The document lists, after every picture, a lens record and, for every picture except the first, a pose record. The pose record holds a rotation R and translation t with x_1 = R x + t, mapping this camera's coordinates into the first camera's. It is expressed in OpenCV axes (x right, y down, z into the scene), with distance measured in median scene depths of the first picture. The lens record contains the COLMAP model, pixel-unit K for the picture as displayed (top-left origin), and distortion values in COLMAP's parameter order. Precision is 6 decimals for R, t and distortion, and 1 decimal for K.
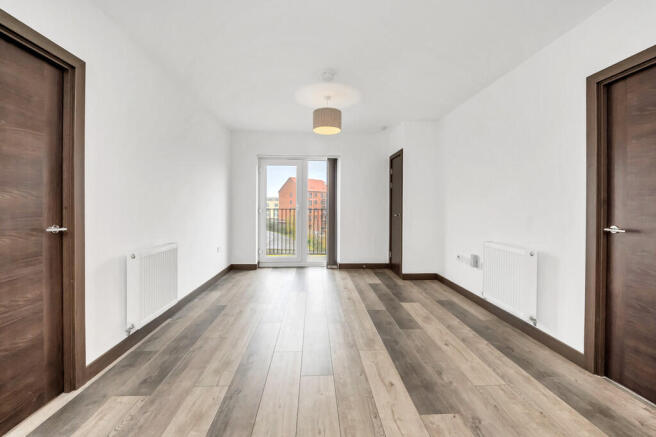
lens RADIAL K [[279.0, 0, 326.0], [0, 279.0, 204.6], [0, 0, 1]] dist [-0.000514, -0.000095]
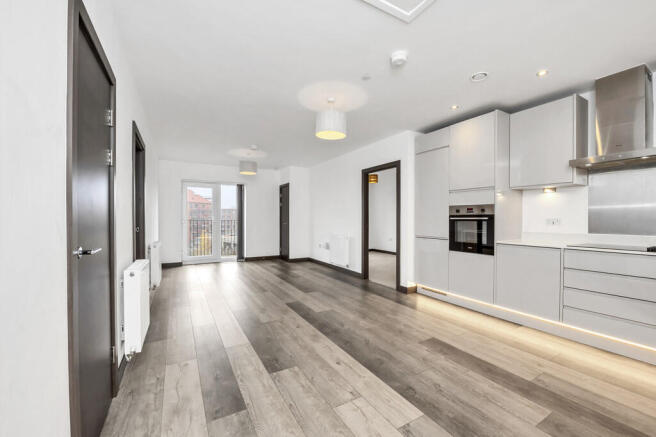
lens RADIAL K [[270.5, 0, 328.0], [0, 270.5, 218.5], [0, 0, 1]] dist [-0.001407, -0.000356]
pose [[0.897489, -0.001645, 0.441035, -0.284085], [-0.001184, 0.999980, 0.006139, -0.003213], [-0.441036, -0.006032, 0.897469, -0.669599]]
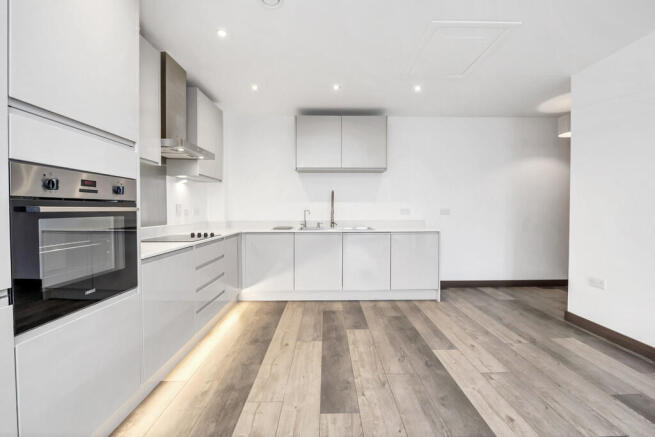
lens RADIAL K [[270.1, 0, 327.5], [0, 270.1, 218.5], [0, 0, 1]] dist [-0.001407, -0.000356]
pose [[-0.999140, -0.003434, 0.041326, 0.275914], [-0.002245, 0.999583, 0.028774, 0.002517], [-0.041407, 0.028656, -0.998731, 0.291333]]
